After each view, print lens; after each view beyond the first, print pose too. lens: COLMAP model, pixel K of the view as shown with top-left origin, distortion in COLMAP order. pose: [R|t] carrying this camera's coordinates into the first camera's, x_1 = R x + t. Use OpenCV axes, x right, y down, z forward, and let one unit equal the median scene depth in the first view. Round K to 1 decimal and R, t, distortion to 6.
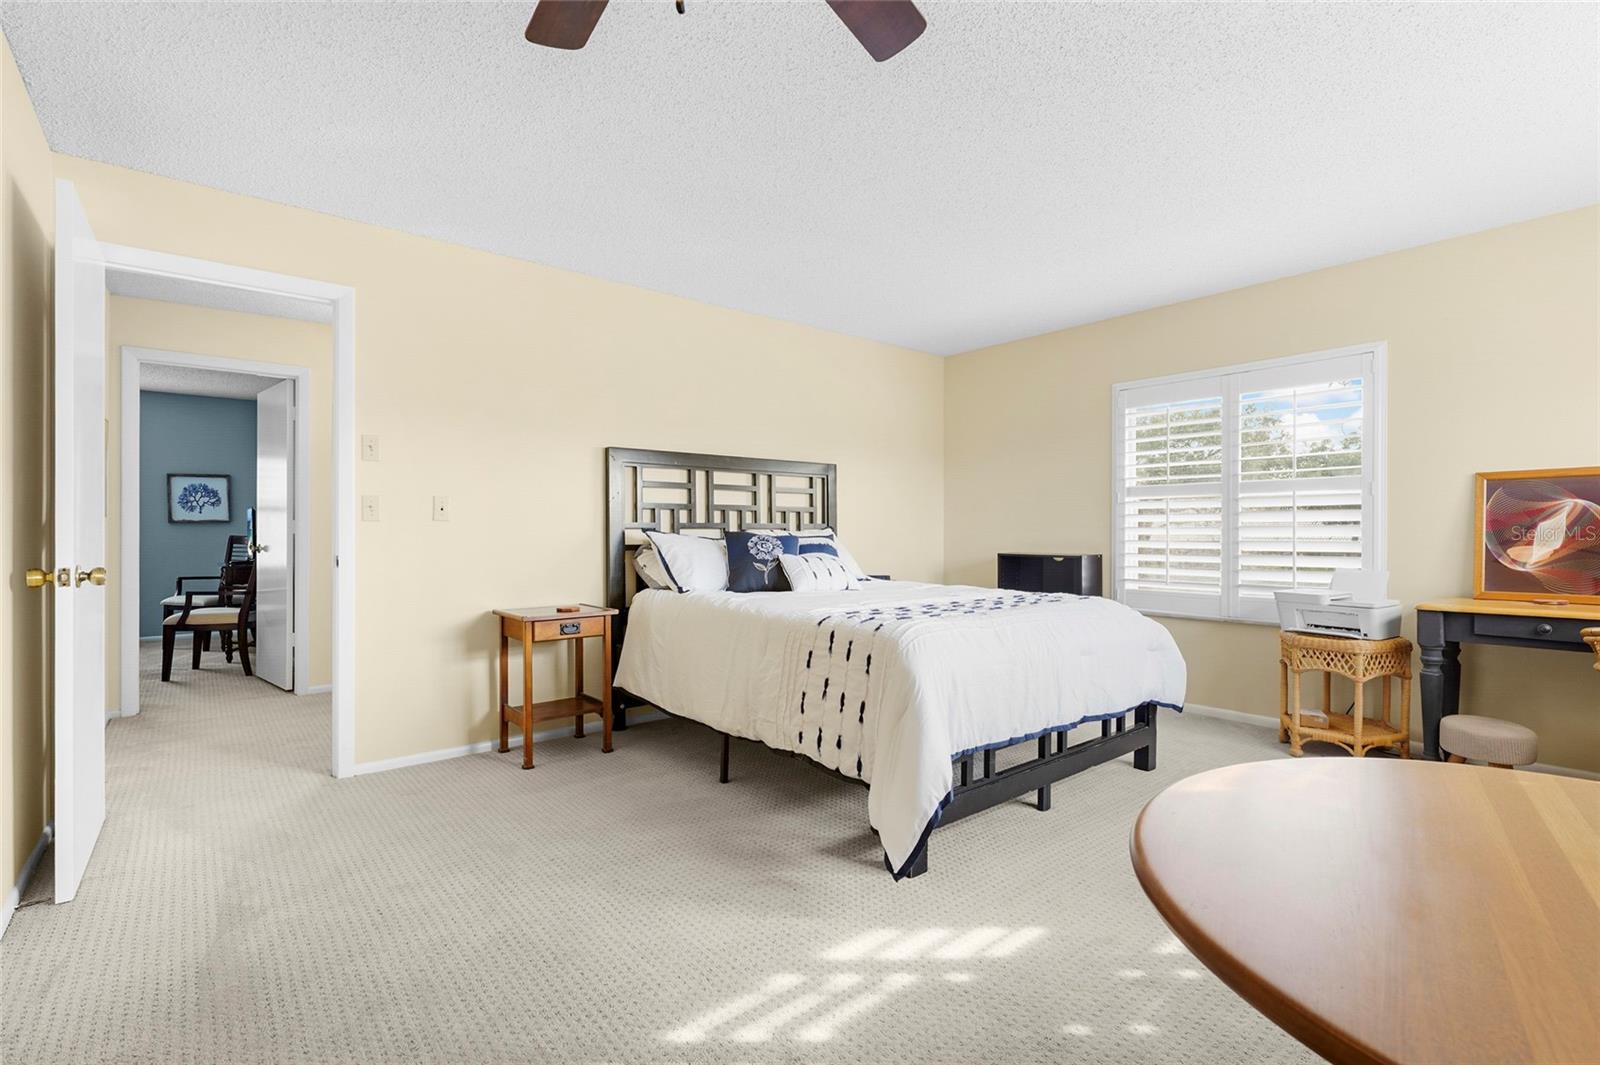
lens RADIAL K [[718.4, 0, 802.4], [0, 718.4, 527.3], [0, 0, 1]] dist [-0.000898, -0.000561]
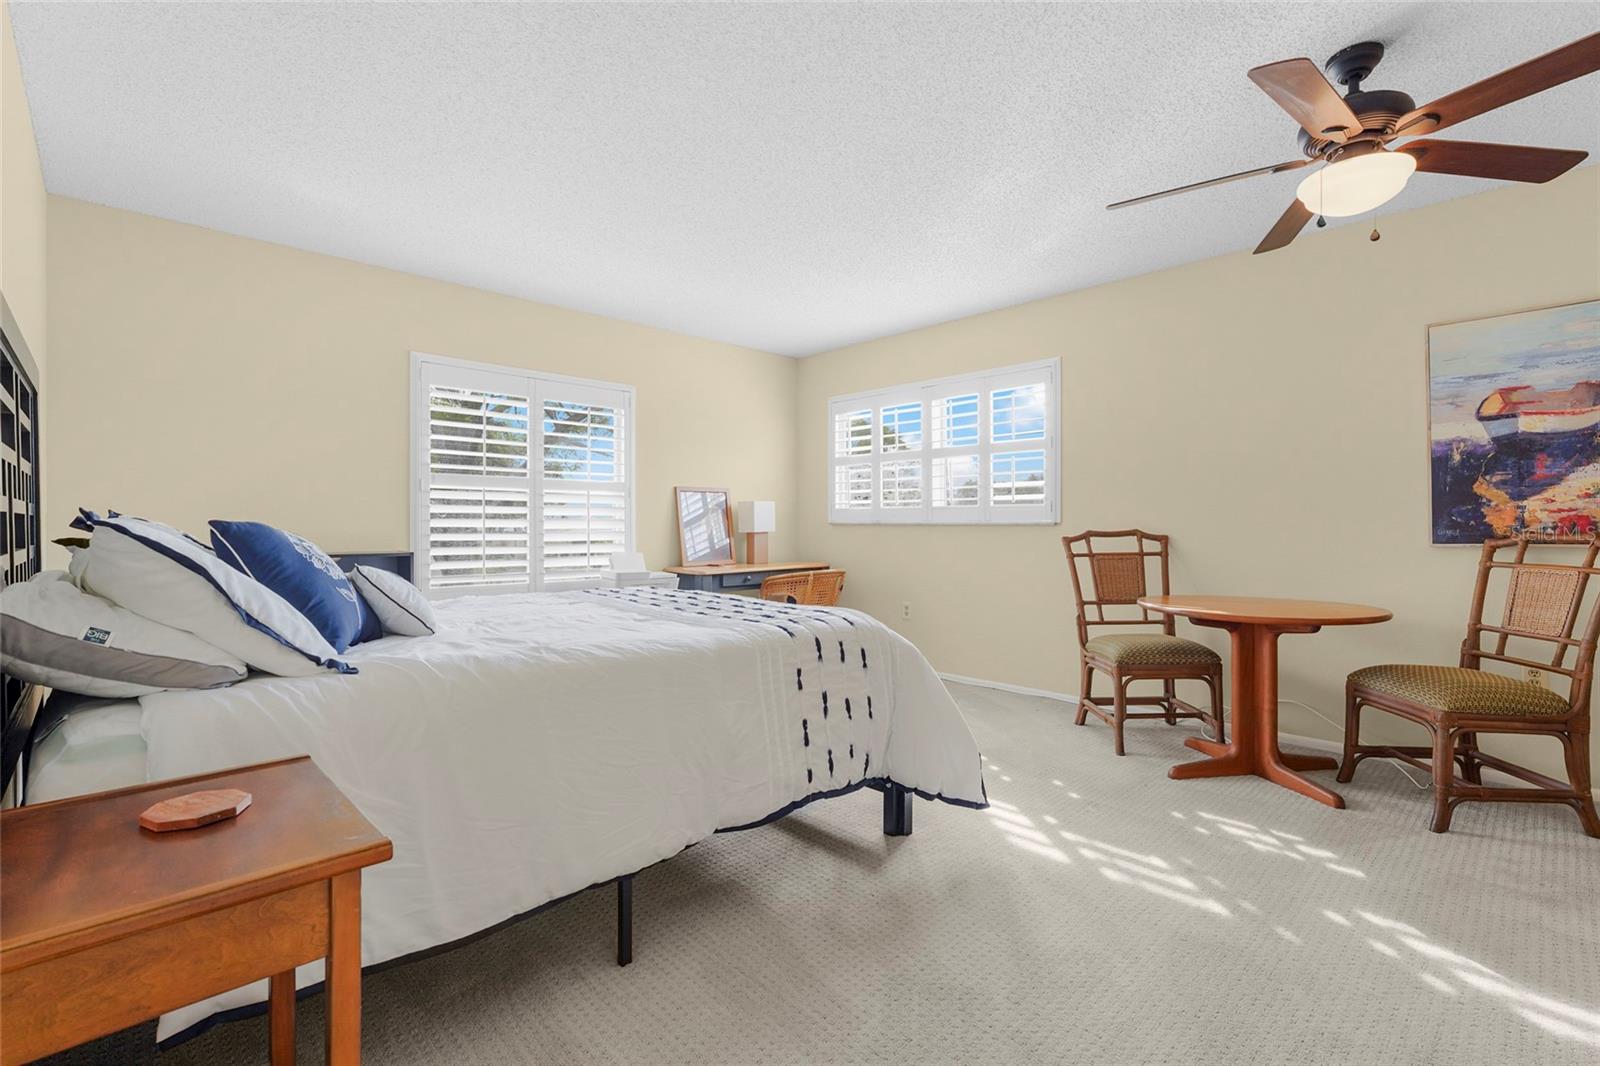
lens RADIAL K [[718.4, 0, 802.4], [0, 718.4, 527.8], [0, 0, 1]] dist [-0.000898, -0.000561]
pose [[-0.087050, -0.002952, 0.996200, -0.683000], [-0.008851, 0.999958, 0.002190, 0.009209], [-0.996165, -0.008627, -0.087072, 0.914674]]
